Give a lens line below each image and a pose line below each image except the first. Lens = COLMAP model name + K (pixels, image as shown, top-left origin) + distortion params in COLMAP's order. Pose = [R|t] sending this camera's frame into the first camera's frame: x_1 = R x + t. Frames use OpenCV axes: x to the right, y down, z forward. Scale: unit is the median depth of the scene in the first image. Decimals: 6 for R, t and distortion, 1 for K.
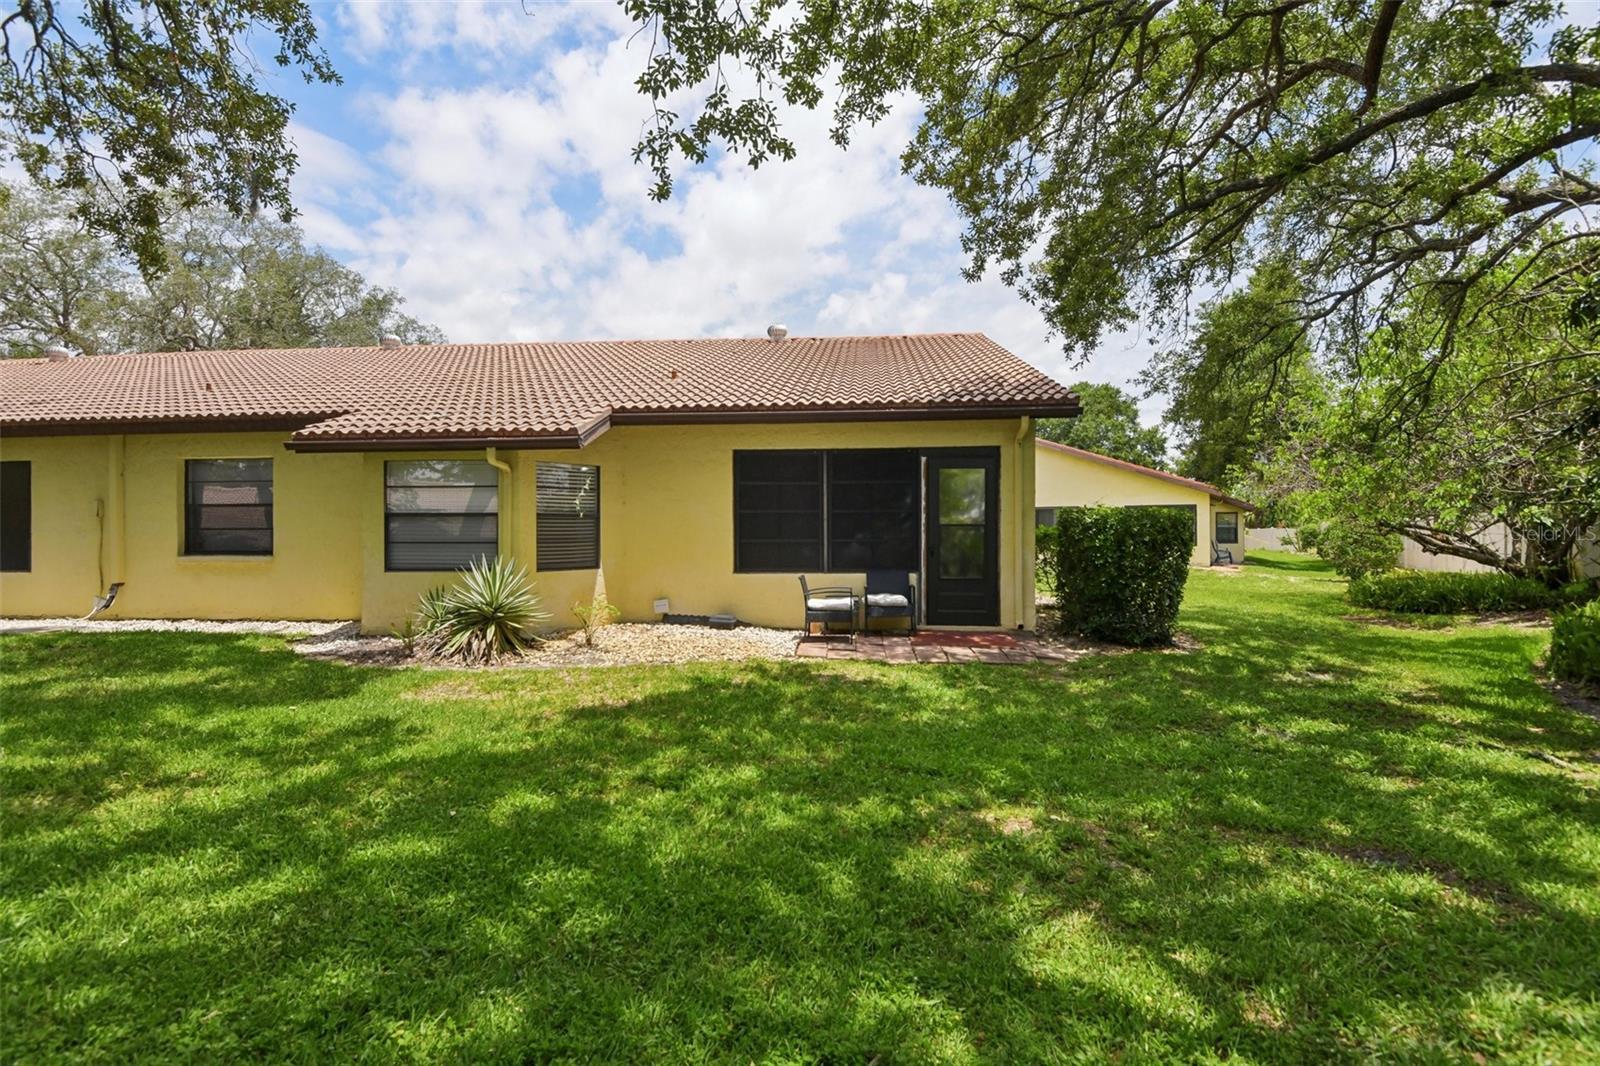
lens RADIAL K [[808.5, 0, 800.0], [0, 808.5, 533.0], [0, 0, 1]] dist [-0.001061, -0.000103]
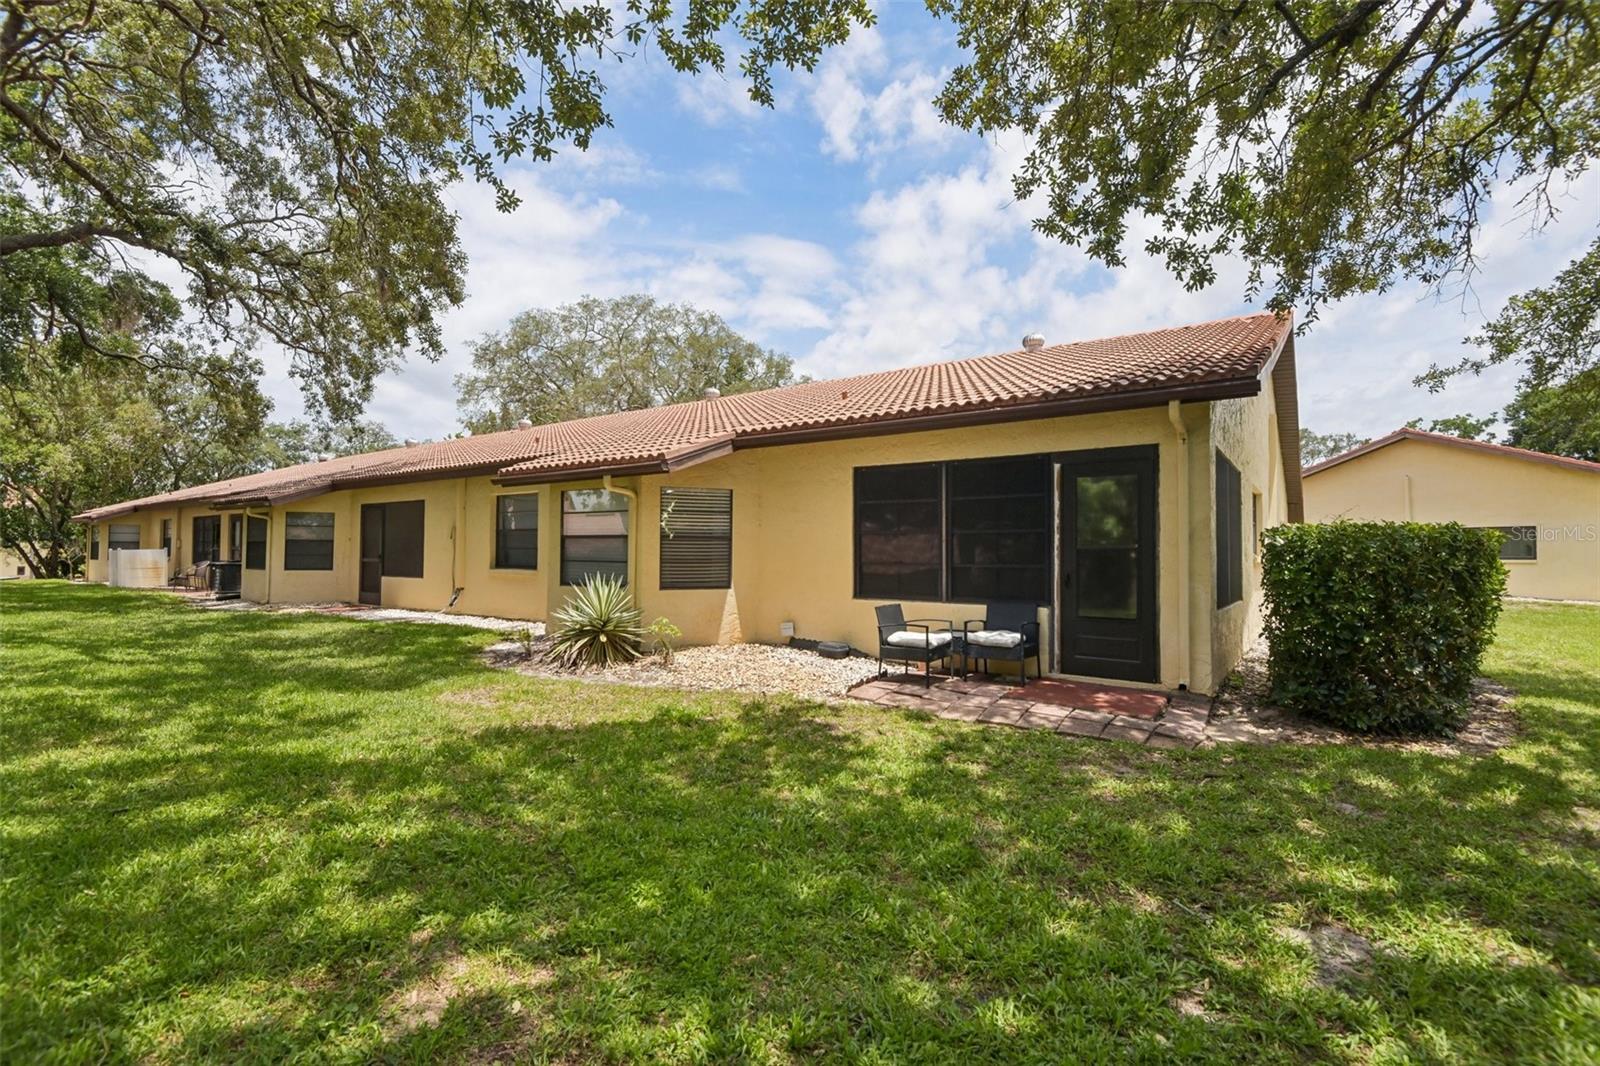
lens RADIAL K [[744.6, 0, 794.6], [0, 744.6, 530.1], [0, 0, 1]] dist [0.002872, -0.029119]
pose [[0.860470, -0.007505, -0.509446, 0.306365], [-0.010239, 0.999435, -0.032017, -0.001163], [0.509399, 0.032766, 0.859907, 0.225781]]
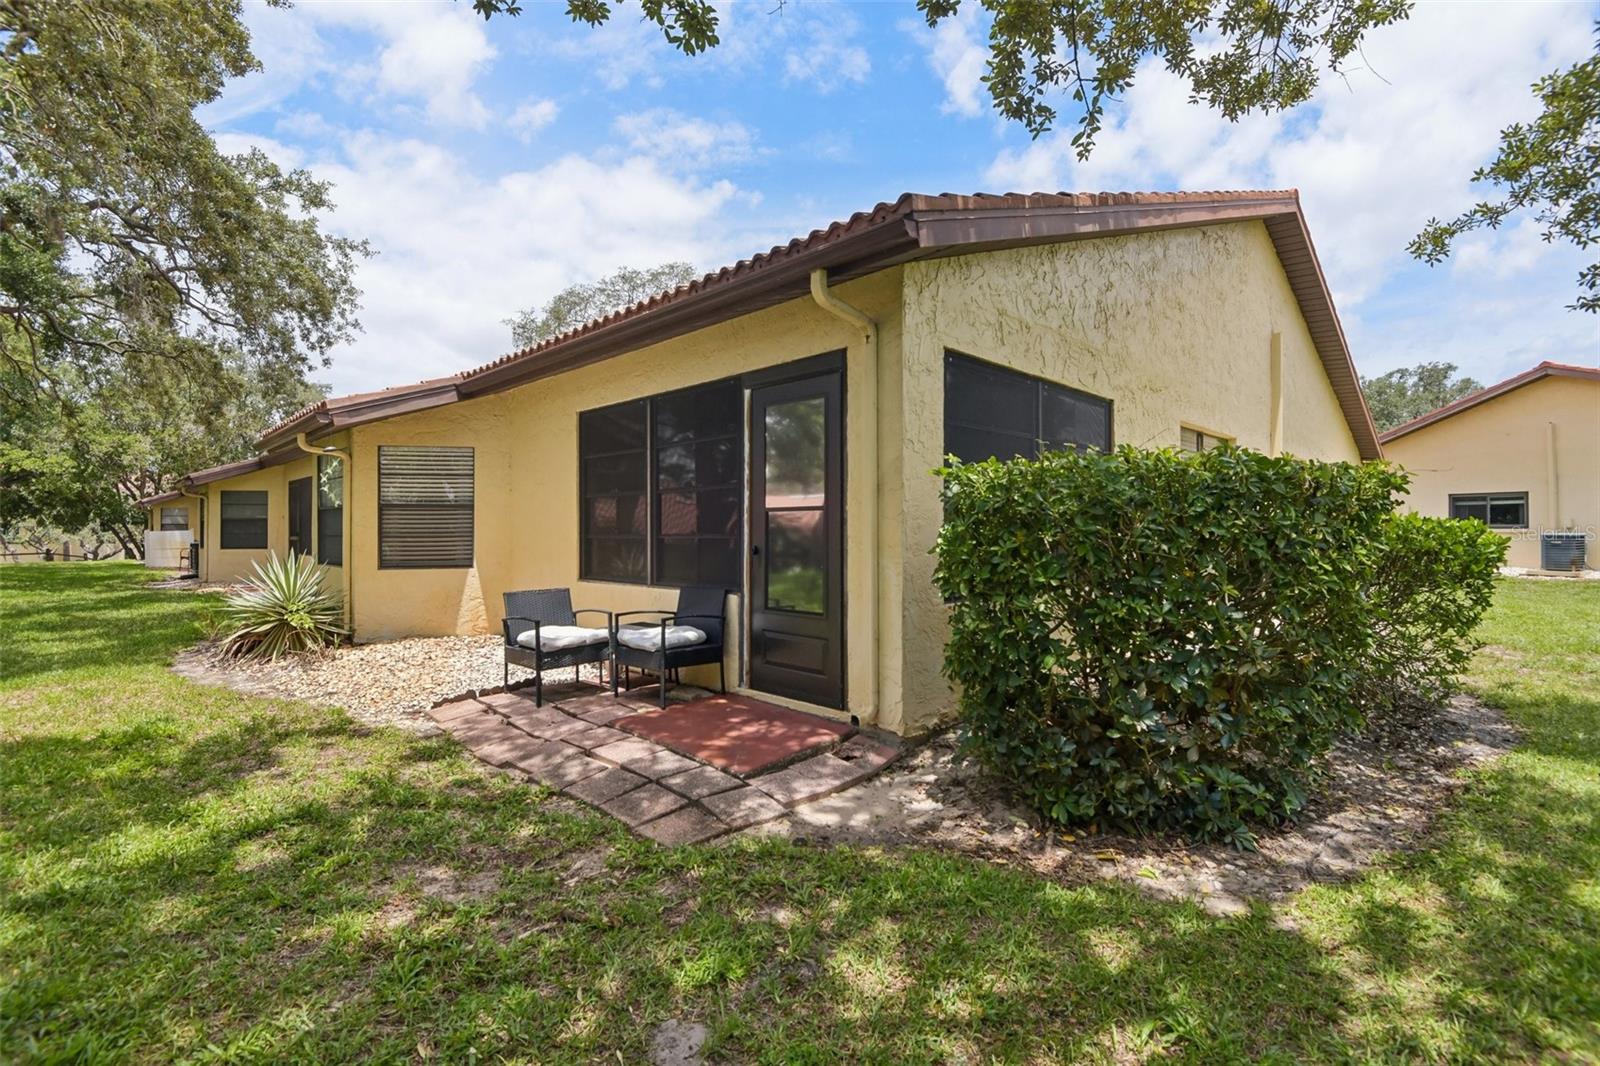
lens RADIAL K [[744.6, 0, 794.6], [0, 744.6, 530.1], [0, 0, 1]] dist [0.002872, -0.029119]
pose [[0.764153, -0.000038, -0.645035, 0.513738], [0.000419, 1.000000, 0.000437, 0.003864], [0.645035, -0.000604, 0.764153, 0.623882]]
